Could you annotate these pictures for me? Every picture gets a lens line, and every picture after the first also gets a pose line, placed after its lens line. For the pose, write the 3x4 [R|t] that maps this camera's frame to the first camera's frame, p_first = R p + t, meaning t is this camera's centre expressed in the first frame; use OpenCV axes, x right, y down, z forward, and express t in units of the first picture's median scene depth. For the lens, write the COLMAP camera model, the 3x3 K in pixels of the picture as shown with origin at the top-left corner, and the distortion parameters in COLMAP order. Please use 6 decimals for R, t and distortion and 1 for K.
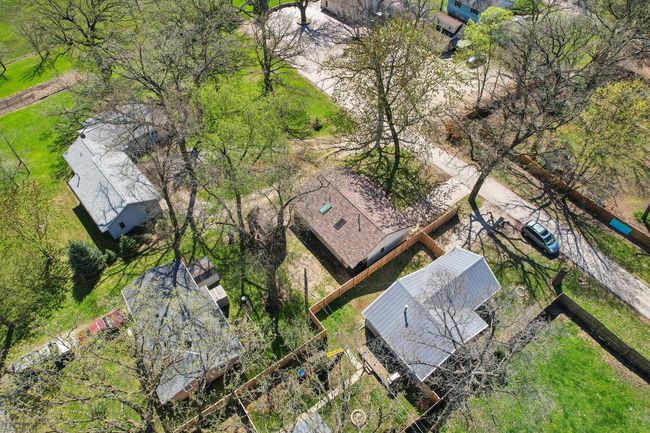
lens RADIAL K [[423.9, 0, 325.2], [0, 423.9, 217.4], [0, 0, 1]] dist [-0.070517, 0.052483]
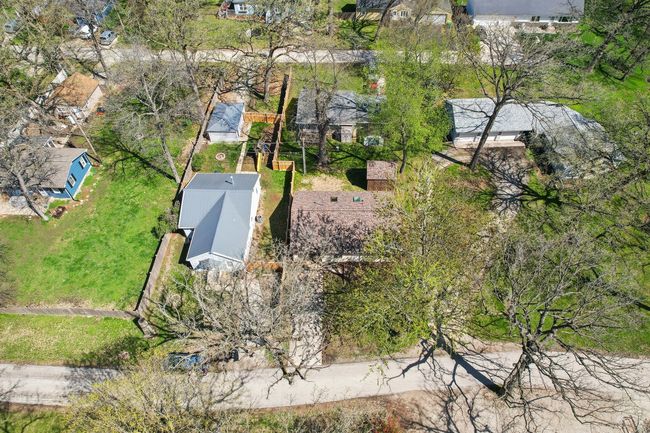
lens RADIAL K [[423.9, 0, 327.0], [0, 423.9, 214.4], [0, 0, 1]] dist [-0.070517, 0.052483]
pose [[-0.625125, 0.611435, -0.485146, 0.549289], [-0.599253, 0.022292, 0.800250, -0.775386], [0.500115, 0.790981, 0.352469, 0.602744]]
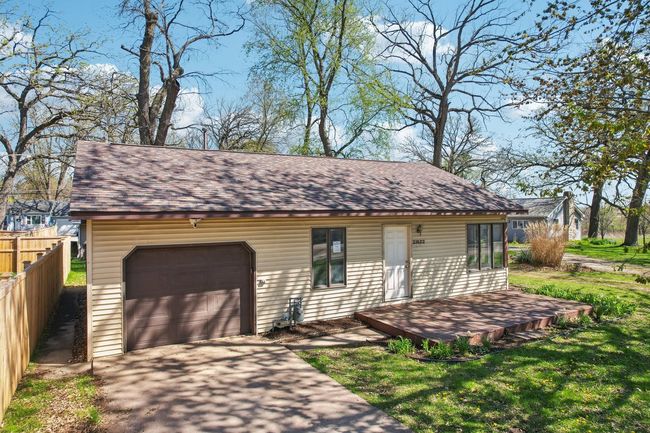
lens RADIAL K [[423.9, 0, 328.5], [0, 423.9, 215.2], [0, 0, 1]] dist [-0.070517, 0.052483]
pose [[-0.134830, 0.017599, -0.990713, 0.319838], [-0.770754, 0.626479, 0.116023, -0.066847], [0.622703, 0.779239, -0.070903, 1.021531]]
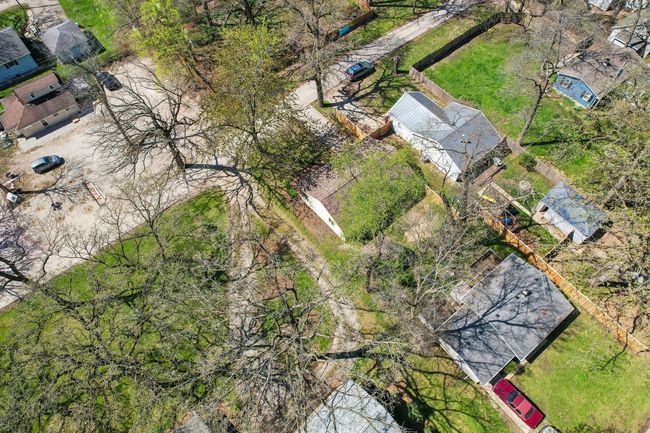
lens RADIAL K [[423.9, 0, 321.6], [0, 423.9, 214.2], [0, 0, 1]] dist [-0.070517, 0.052483]
pose [[-0.043874, -0.855570, 0.515824, -0.538505], [0.787805, 0.287884, 0.544506, -0.624961], [-0.614361, 0.430258, 0.661392, 0.383118]]
